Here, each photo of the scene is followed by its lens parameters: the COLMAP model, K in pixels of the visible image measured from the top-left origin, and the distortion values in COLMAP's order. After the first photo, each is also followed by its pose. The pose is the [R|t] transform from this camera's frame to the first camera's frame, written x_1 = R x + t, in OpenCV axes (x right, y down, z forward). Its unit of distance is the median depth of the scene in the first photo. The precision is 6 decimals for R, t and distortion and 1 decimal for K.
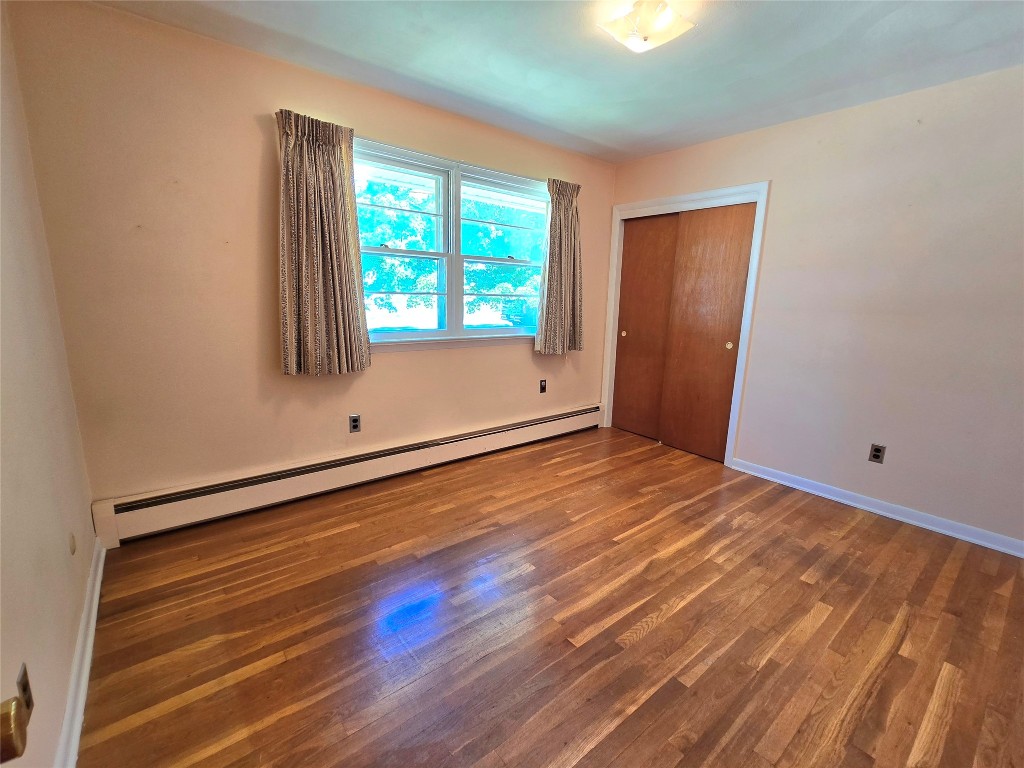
lens RADIAL K [[445.0, 0, 510.8], [0, 445.0, 383.0], [0, 0, 1]] dist [-0.001283, -0.000146]
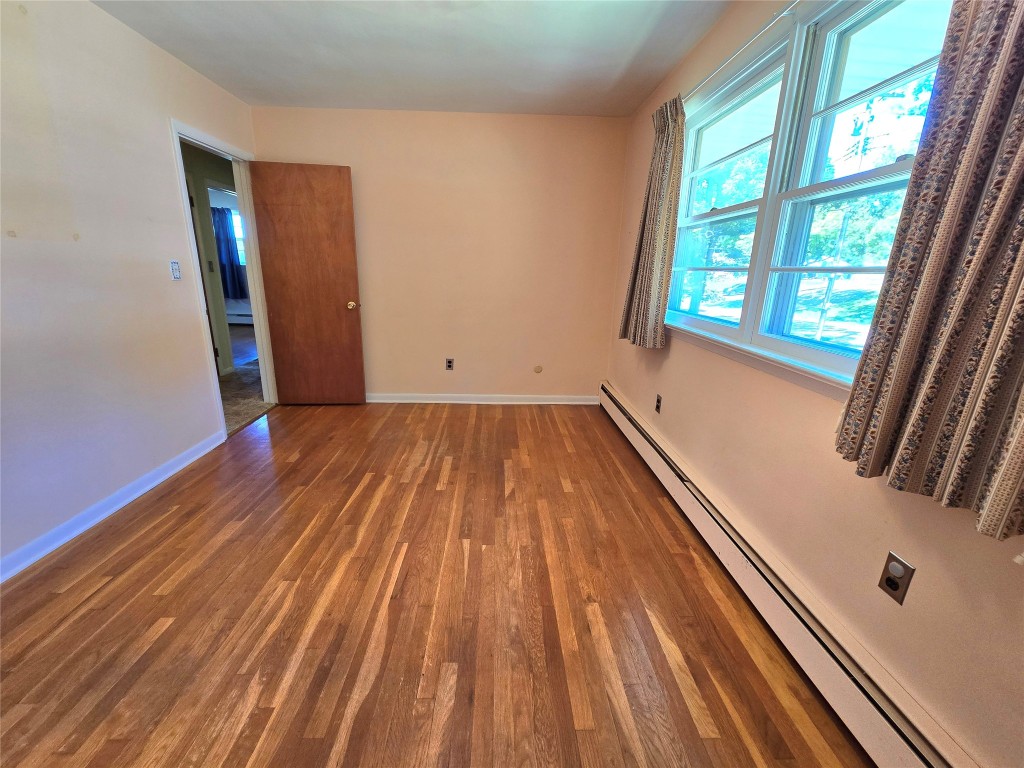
lens RADIAL K [[419.0, 0, 508.5], [0, 419.0, 386.9], [0, 0, 1]] dist [-0.000305, -0.001651]
pose [[-0.602144, 0.179123, -0.778034, 0.682614], [-0.193723, 0.912605, 0.360033, -0.257440], [0.774528, 0.367515, -0.514819, 1.439044]]
